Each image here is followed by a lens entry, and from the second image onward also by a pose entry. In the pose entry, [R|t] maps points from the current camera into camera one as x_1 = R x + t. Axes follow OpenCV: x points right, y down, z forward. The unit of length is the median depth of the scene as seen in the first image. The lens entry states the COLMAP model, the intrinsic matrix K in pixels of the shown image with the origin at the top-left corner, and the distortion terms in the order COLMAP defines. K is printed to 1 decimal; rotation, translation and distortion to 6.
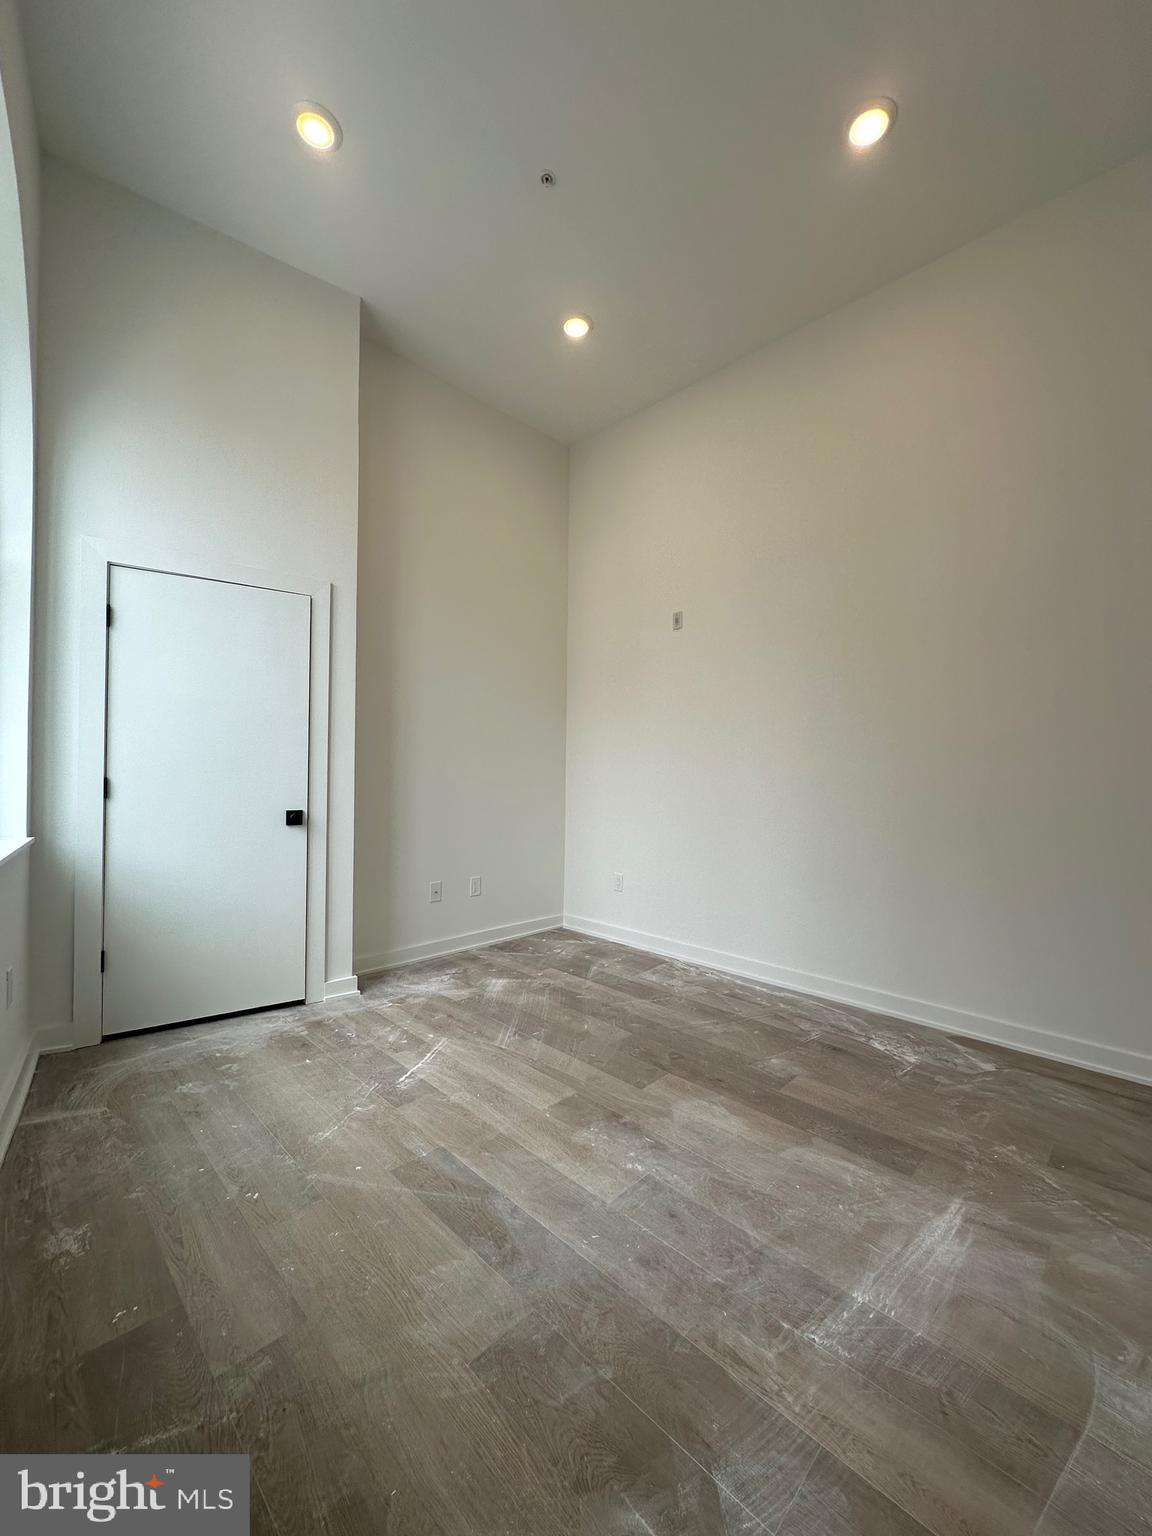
lens RADIAL K [[609.7, 0, 576.0], [0, 609.7, 768.0], [0, 0, 1]] dist [-0.003861, 0.000187]
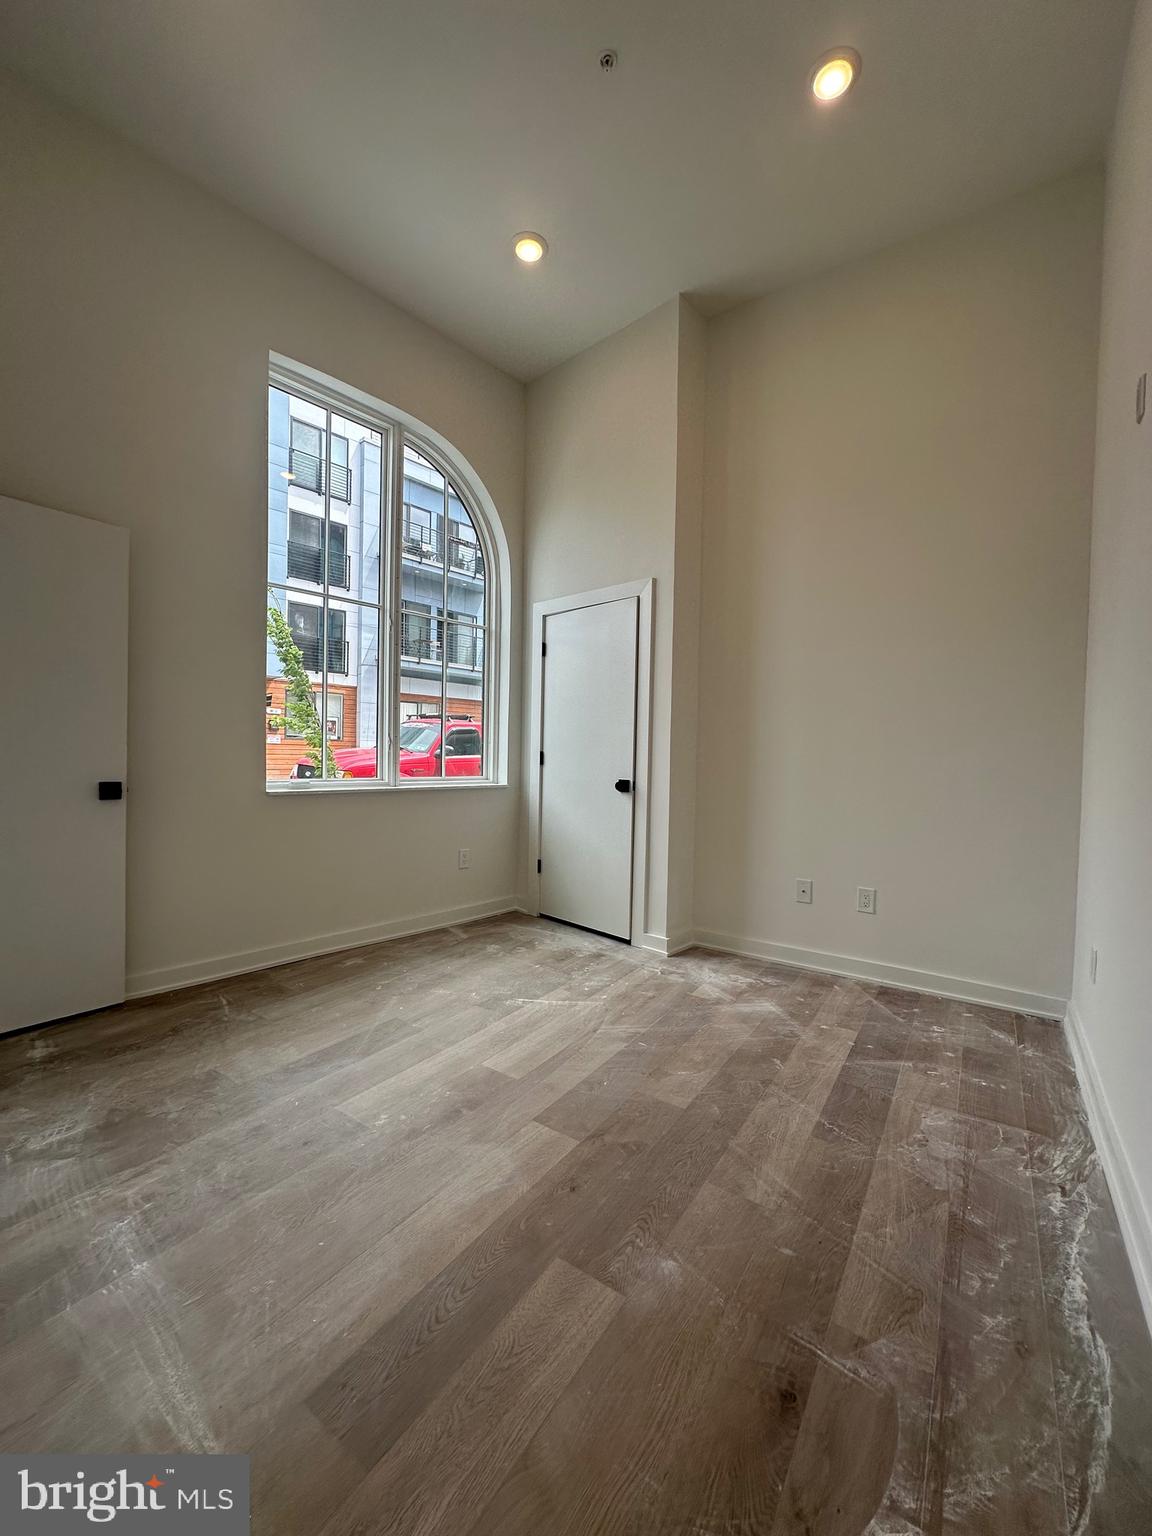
lens RADIAL K [[609.7, 0, 576.0], [0, 609.7, 768.0], [0, 0, 1]] dist [-0.003861, 0.000187]
pose [[0.180682, 0.016267, -0.983407, 0.760179], [-0.009936, 0.999842, 0.014714, 0.032622], [0.983491, 0.007113, 0.180815, 0.749826]]
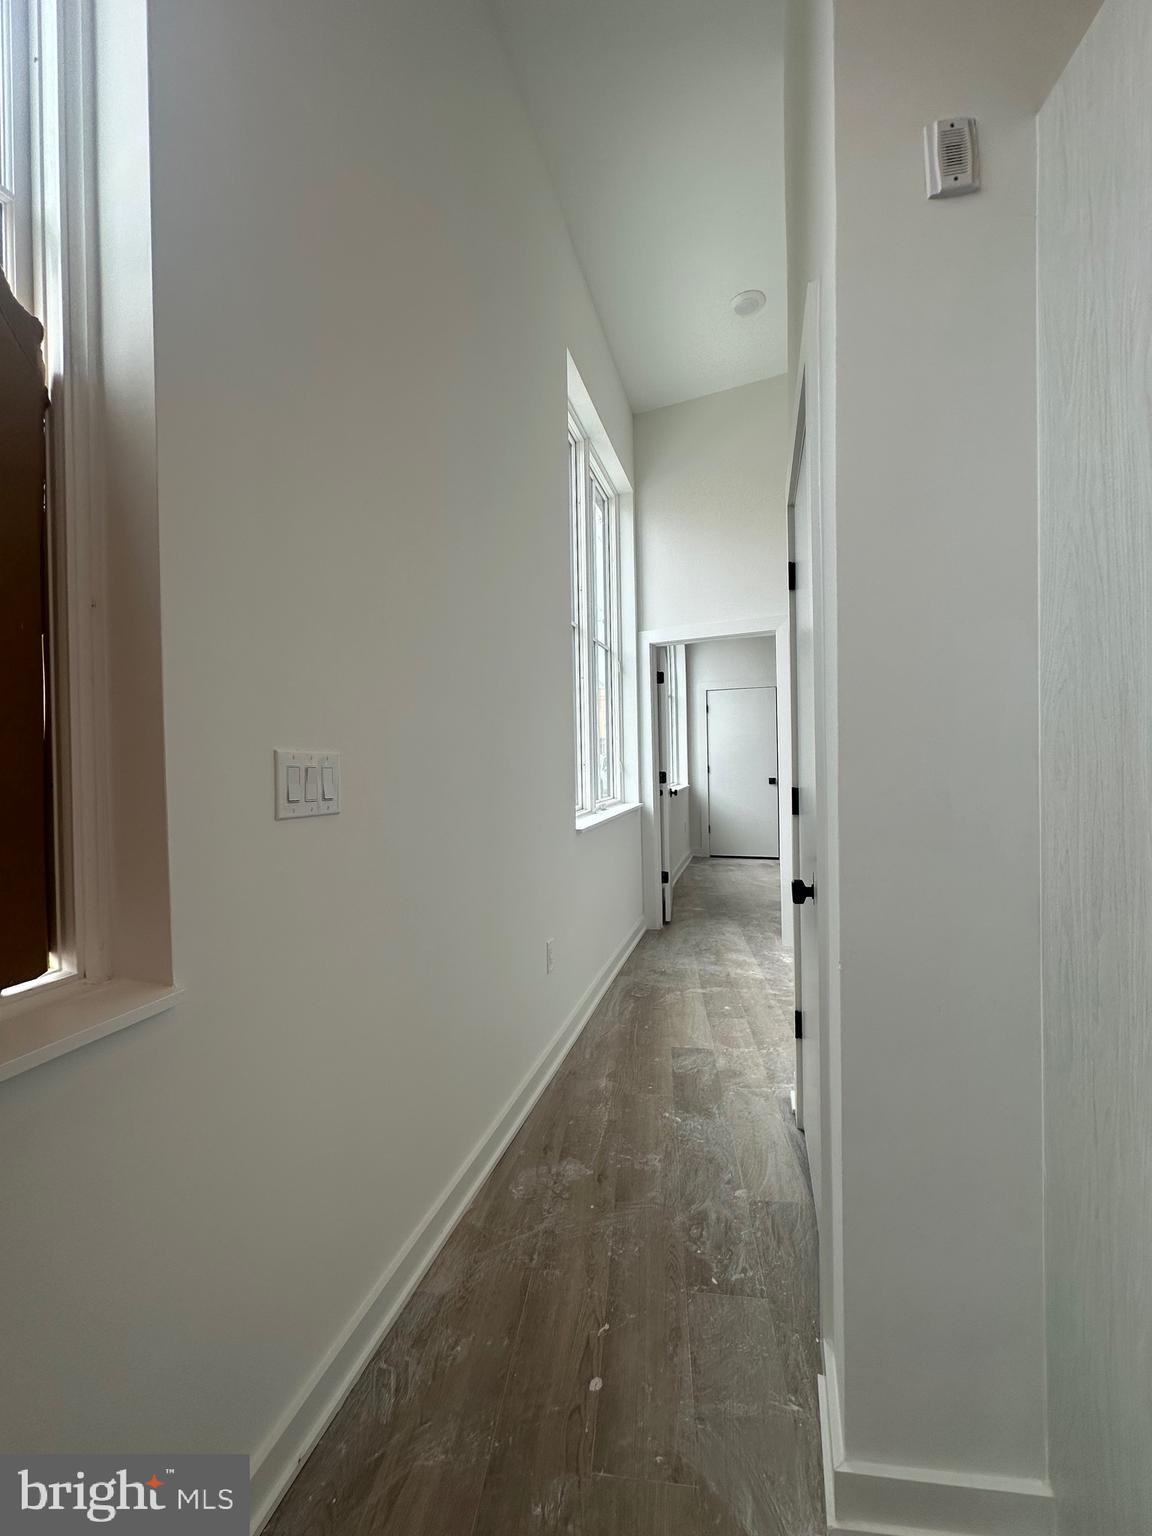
lens RADIAL K [[609.7, 0, 576.0], [0, 609.7, 768.0], [0, 0, 1]] dist [-0.003861, 0.000187]
pose [[0.620893, -0.016145, -0.783729, 1.023286], [0.032406, 0.999462, 0.005083, -0.006885], [0.783225, -0.028554, 0.621082, -1.192404]]
